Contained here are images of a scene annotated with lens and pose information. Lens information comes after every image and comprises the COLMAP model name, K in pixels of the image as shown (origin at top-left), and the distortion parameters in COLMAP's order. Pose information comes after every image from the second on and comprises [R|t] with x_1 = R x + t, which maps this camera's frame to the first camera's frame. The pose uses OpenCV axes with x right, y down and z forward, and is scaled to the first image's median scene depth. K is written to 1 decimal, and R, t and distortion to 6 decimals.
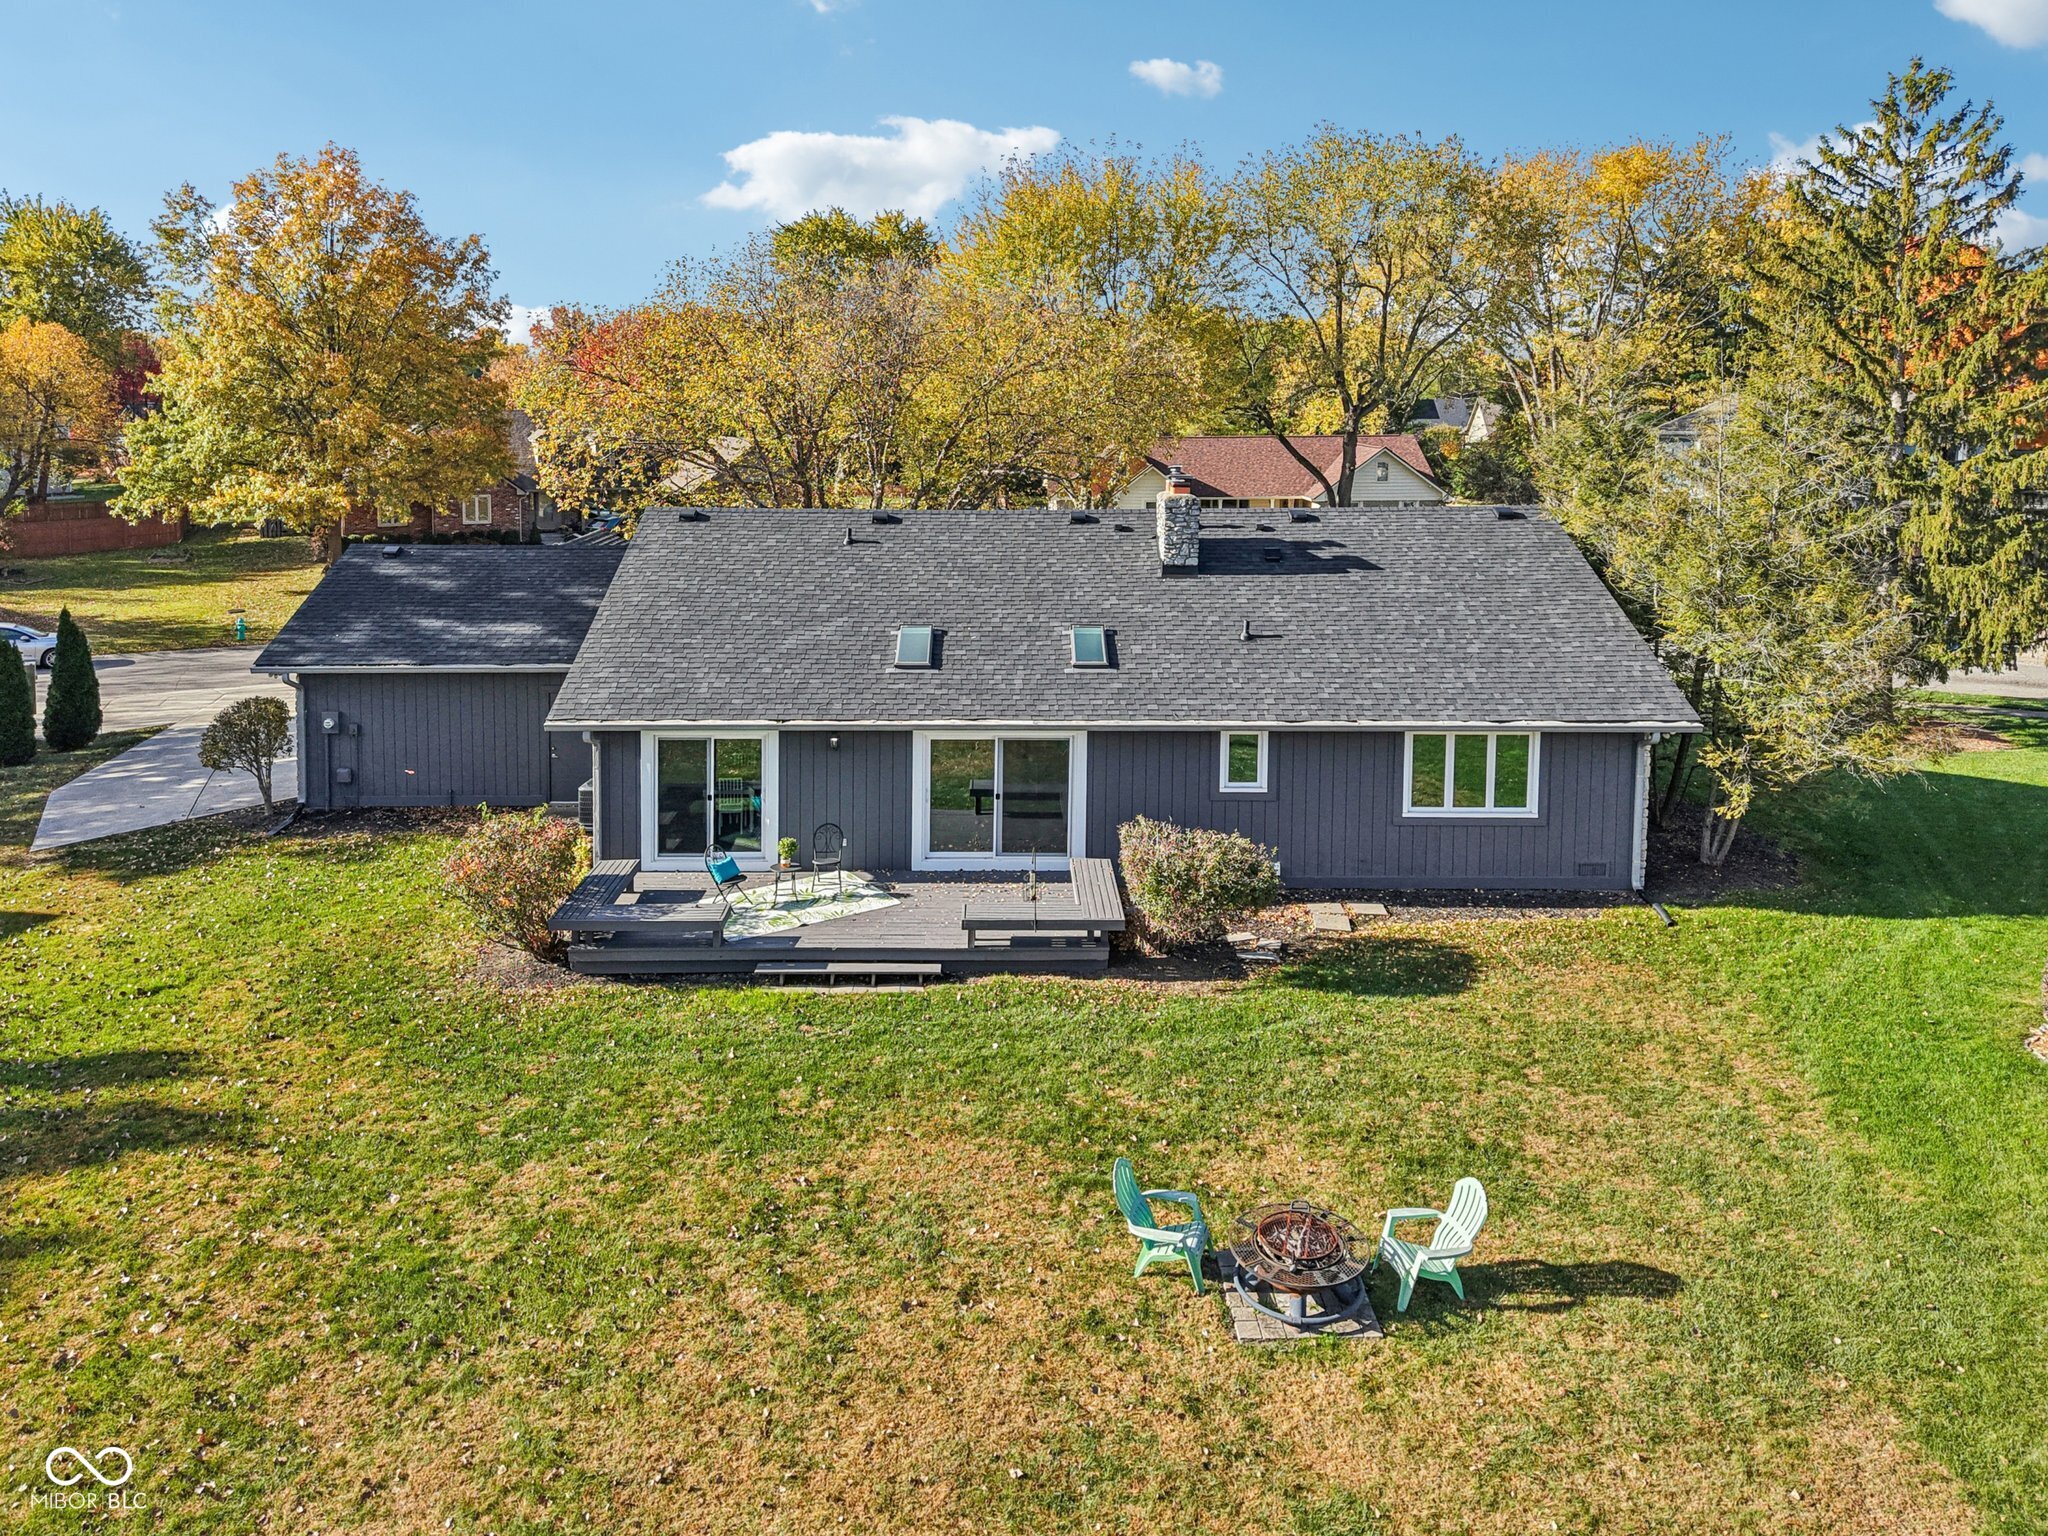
lens RADIAL K [[1515.3, 0, 1022.4], [0, 1515.3, 490.3], [0, 0, 1]] dist [0.018577, -0.007505]
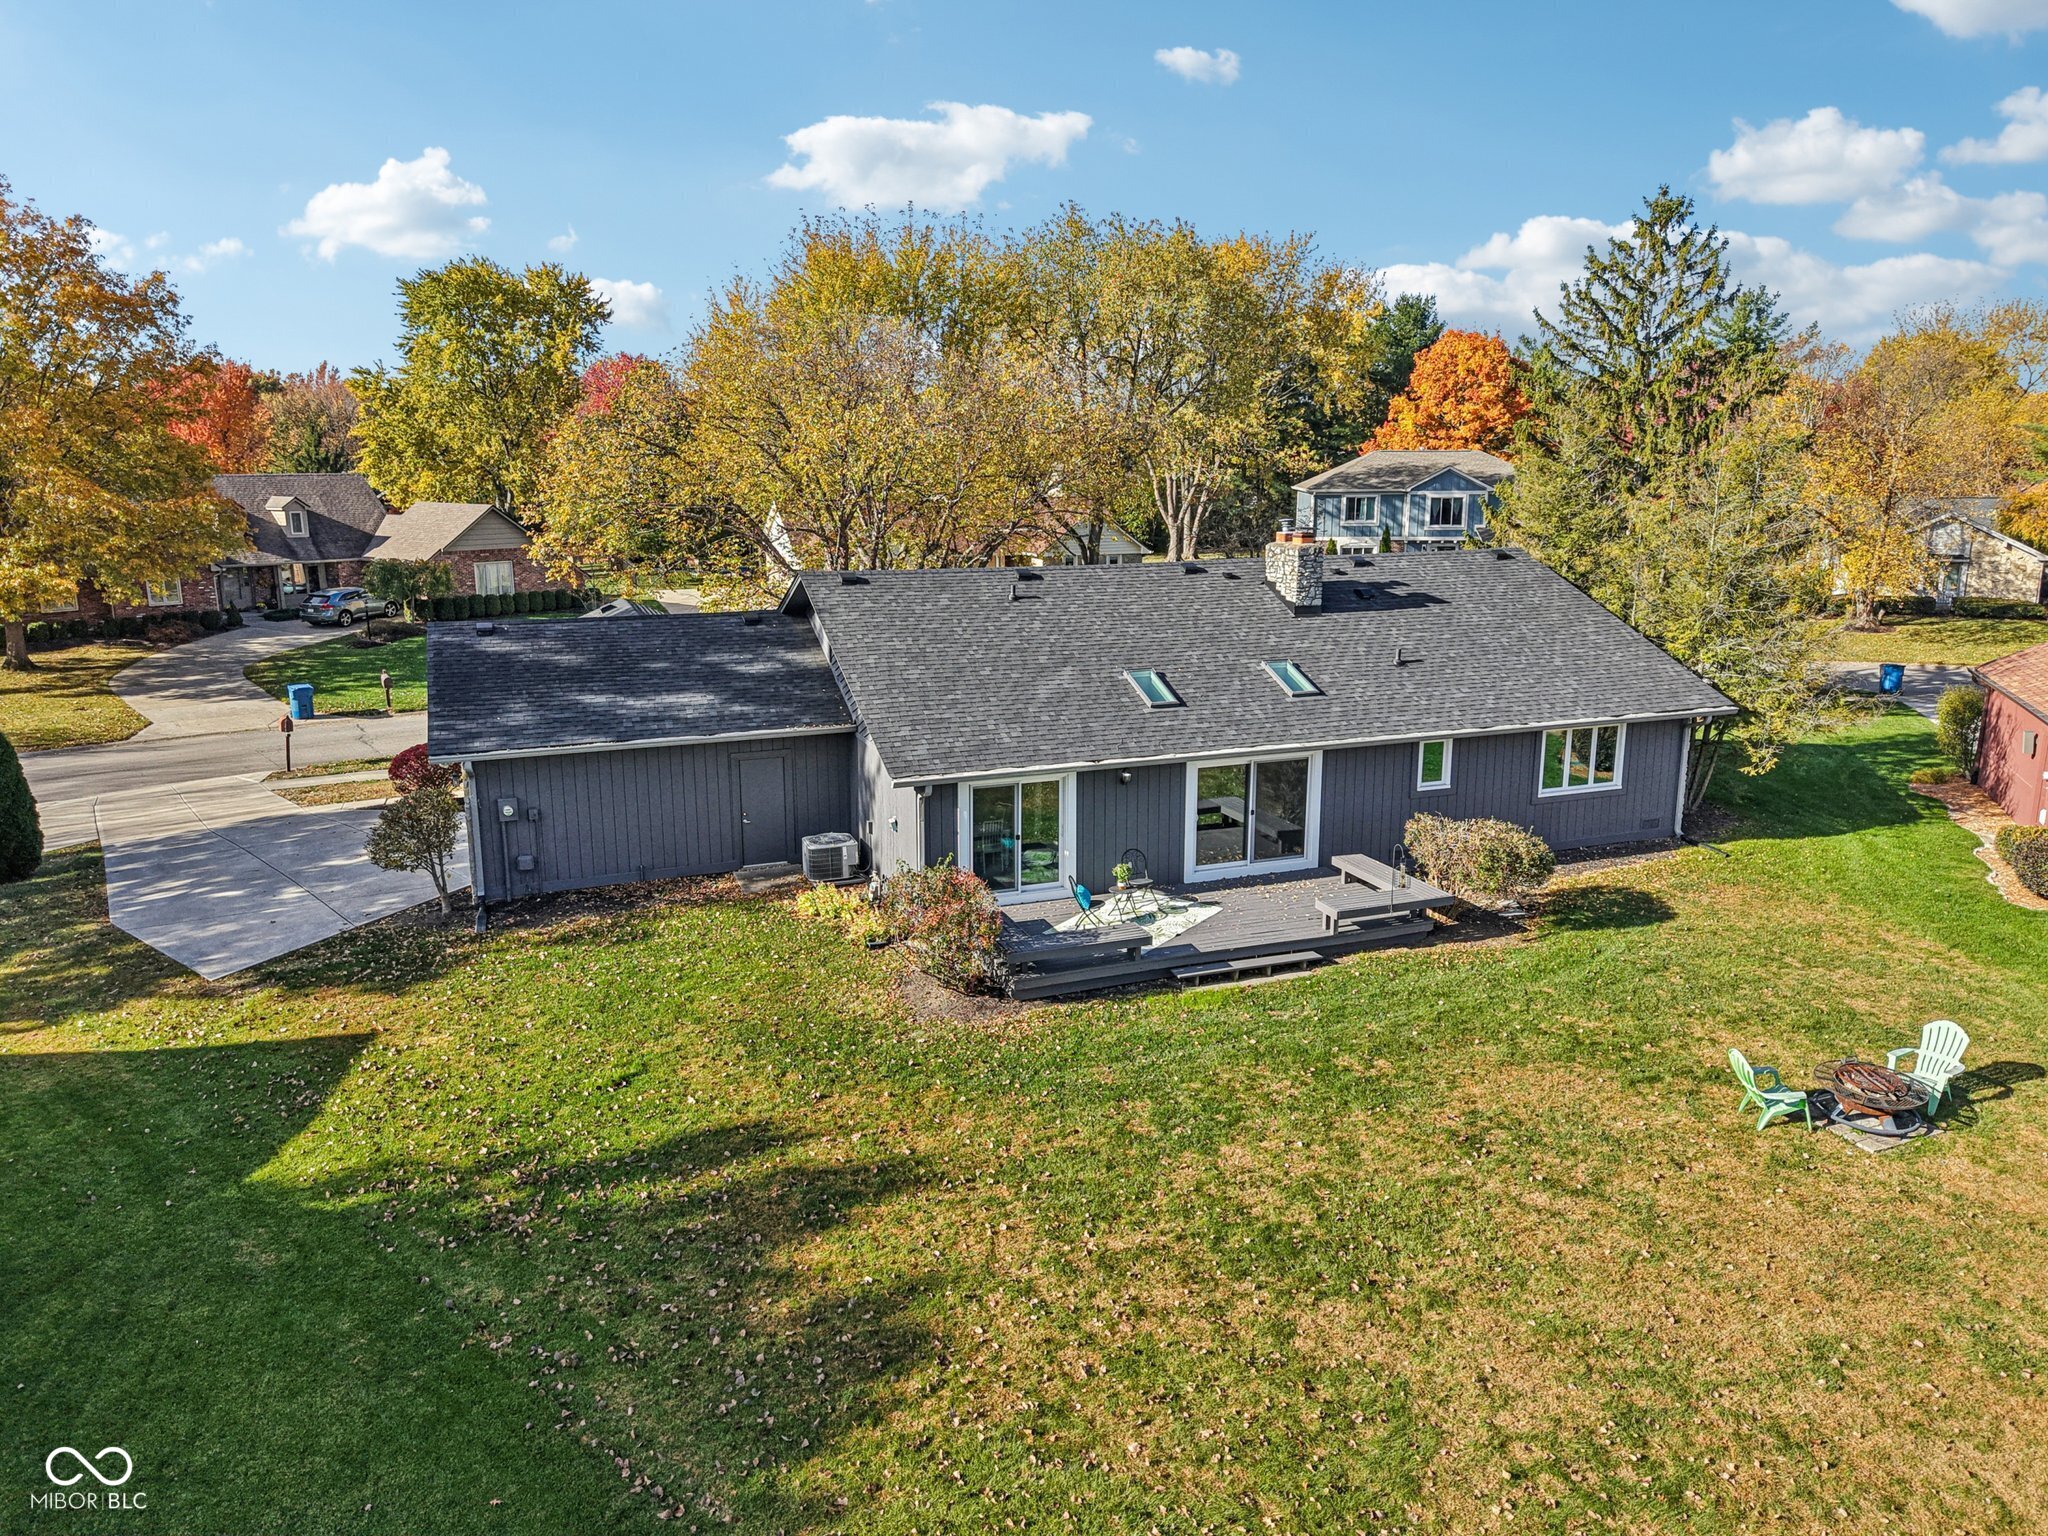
lens RADIAL K [[1405.0, 0, 1024.0], [0, 1405.0, 768.0], [0, 0, 1]] dist [0.028113, -0.033022]
pose [[0.926707, -0.081469, 0.366846, -0.565679], [0.026047, 0.987794, 0.153572, 0.001415], [-0.374880, -0.132761, 0.917518, 0.095588]]
